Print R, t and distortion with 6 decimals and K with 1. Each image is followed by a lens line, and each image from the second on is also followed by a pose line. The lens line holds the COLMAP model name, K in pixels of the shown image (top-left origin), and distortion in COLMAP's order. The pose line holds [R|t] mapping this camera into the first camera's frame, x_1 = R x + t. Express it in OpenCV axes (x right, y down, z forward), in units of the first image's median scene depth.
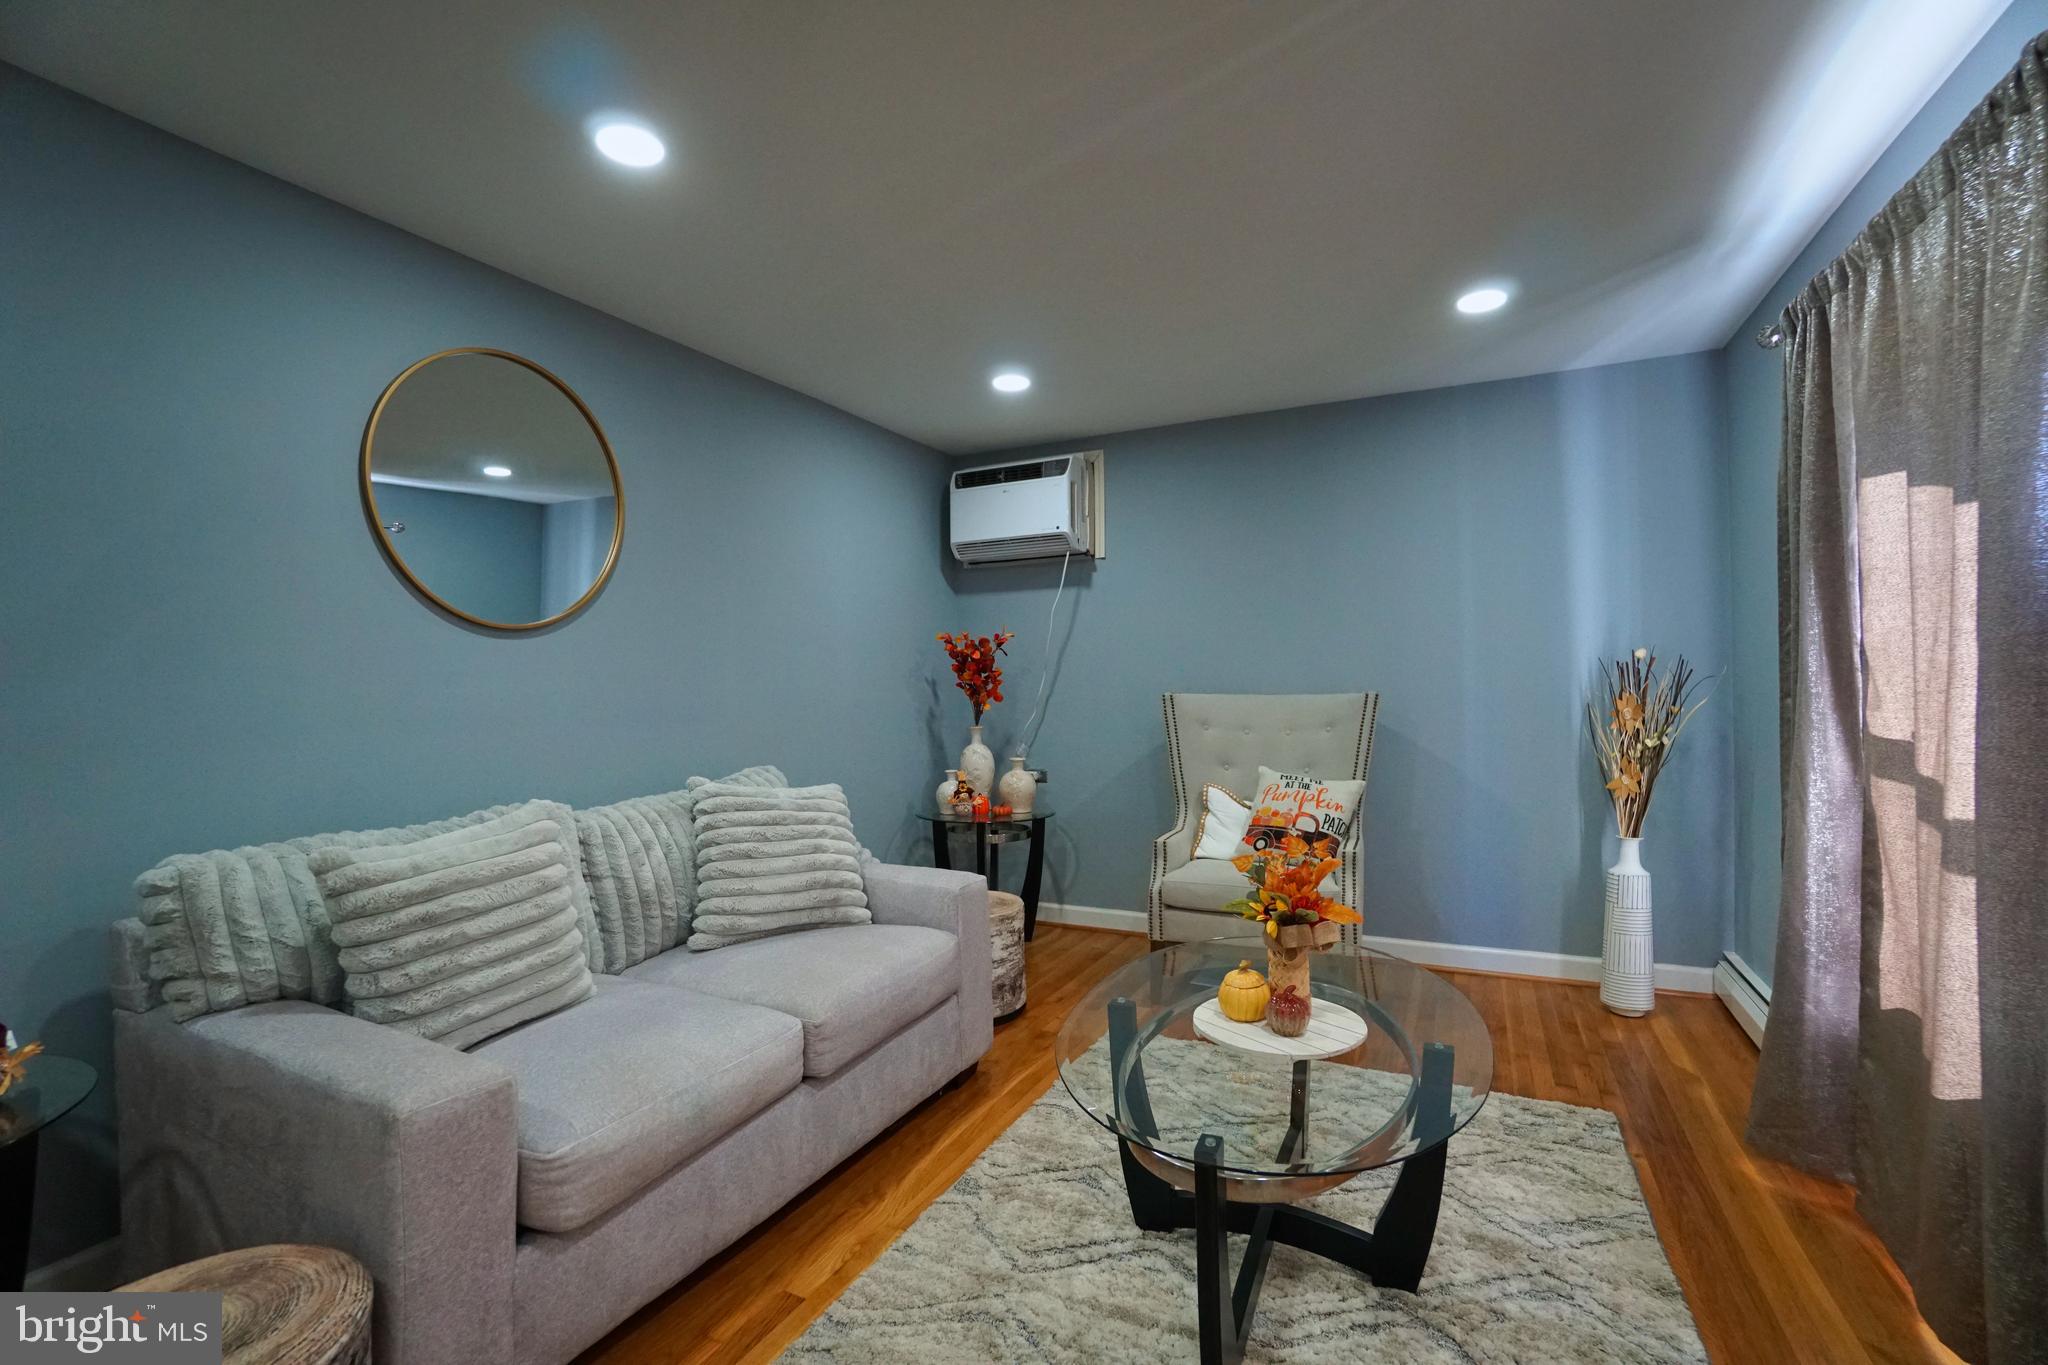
lens RADIAL K [[897.2, 0, 1024.0], [0, 897.2, 682.5], [0, 0, 1]] dist [-0.034809, 0.000291]
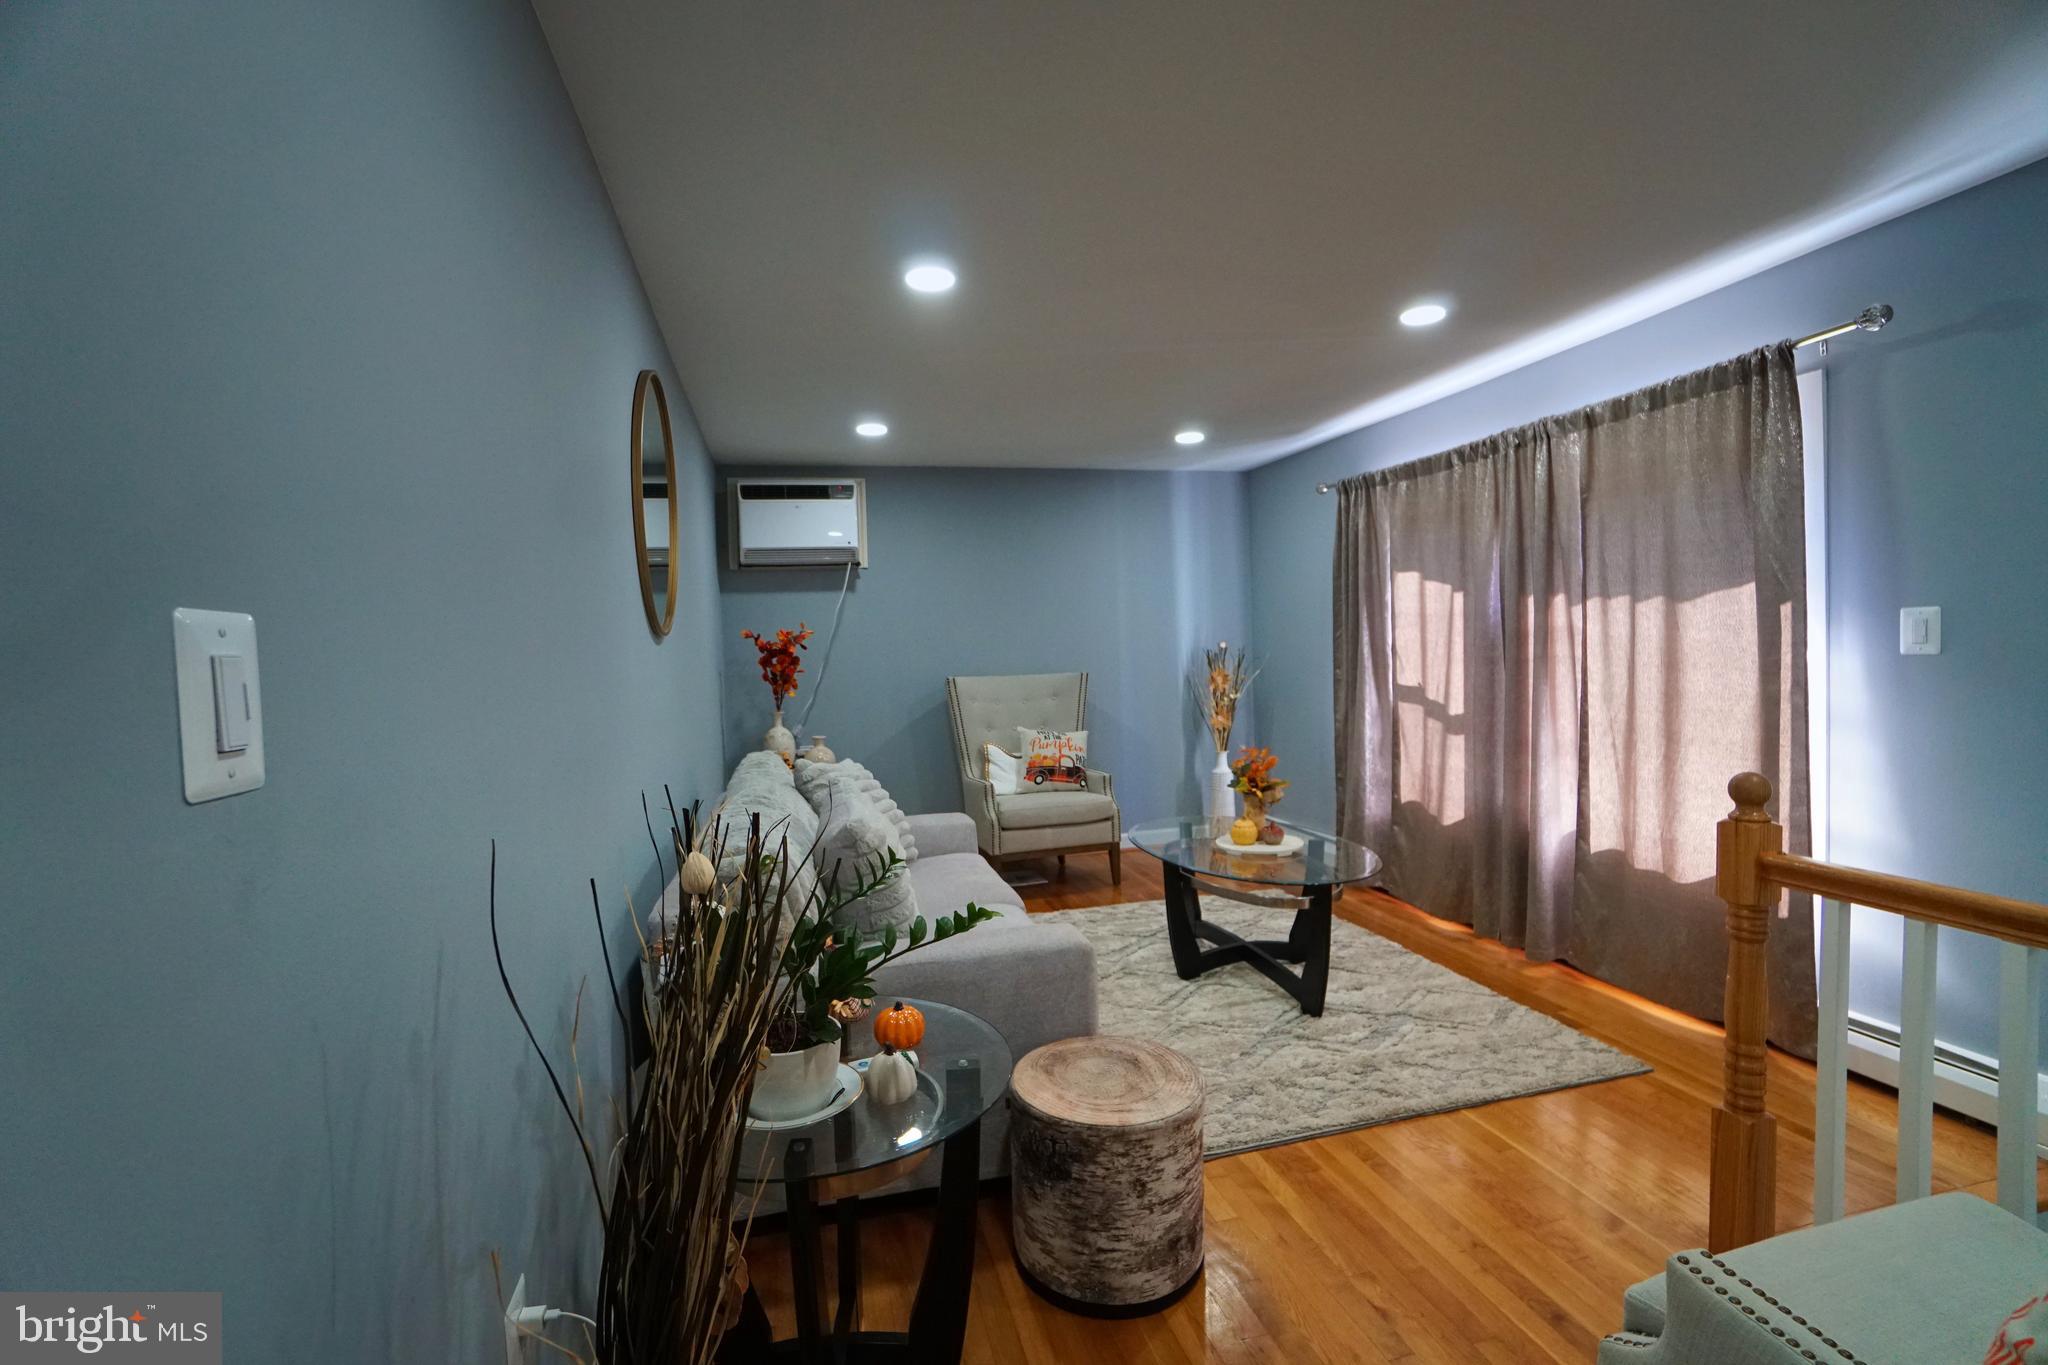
lens RADIAL K [[897.2, 0, 1024.0], [0, 897.2, 682.5], [0, 0, 1]] dist [-0.034809, 0.000291]
pose [[0.759515, -0.037030, 0.649435, -0.680386], [0.022583, 0.999278, 0.030566, -0.019874], [-0.650098, -0.008549, 0.759802, -0.079373]]
